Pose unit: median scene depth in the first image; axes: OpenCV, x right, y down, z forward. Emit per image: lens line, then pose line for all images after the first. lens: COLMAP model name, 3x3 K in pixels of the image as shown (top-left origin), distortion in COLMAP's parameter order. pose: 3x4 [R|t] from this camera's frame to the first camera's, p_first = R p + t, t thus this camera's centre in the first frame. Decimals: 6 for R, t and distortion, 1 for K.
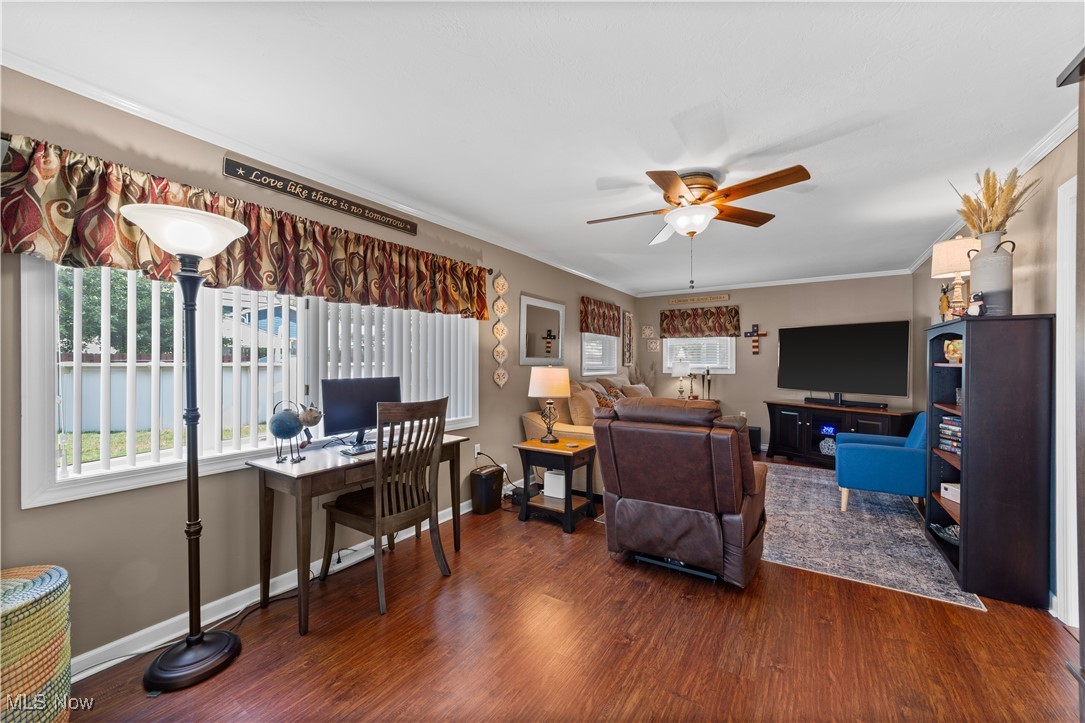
lens RADIAL K [[415.0, 0, 543.7], [0, 415.0, 364.3], [0, 0, 1]] dist [-0.023919, 0.009104]
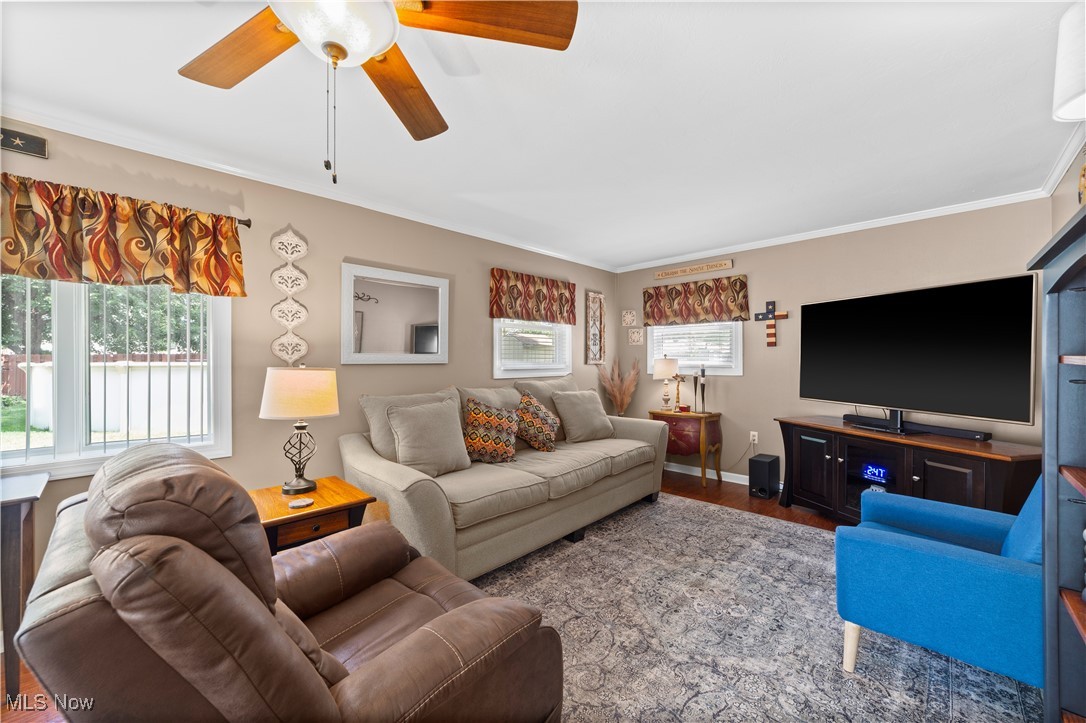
lens RADIAL K [[415.4, 0, 544.2], [0, 415.4, 364.3], [0, 0, 1]] dist [-0.023919, 0.009104]
pose [[0.981689, -0.004254, -0.190445, 0.280738], [0.005196, 0.999977, 0.004449, 0.000033], [0.190421, -0.005357, 0.981688, 0.276212]]
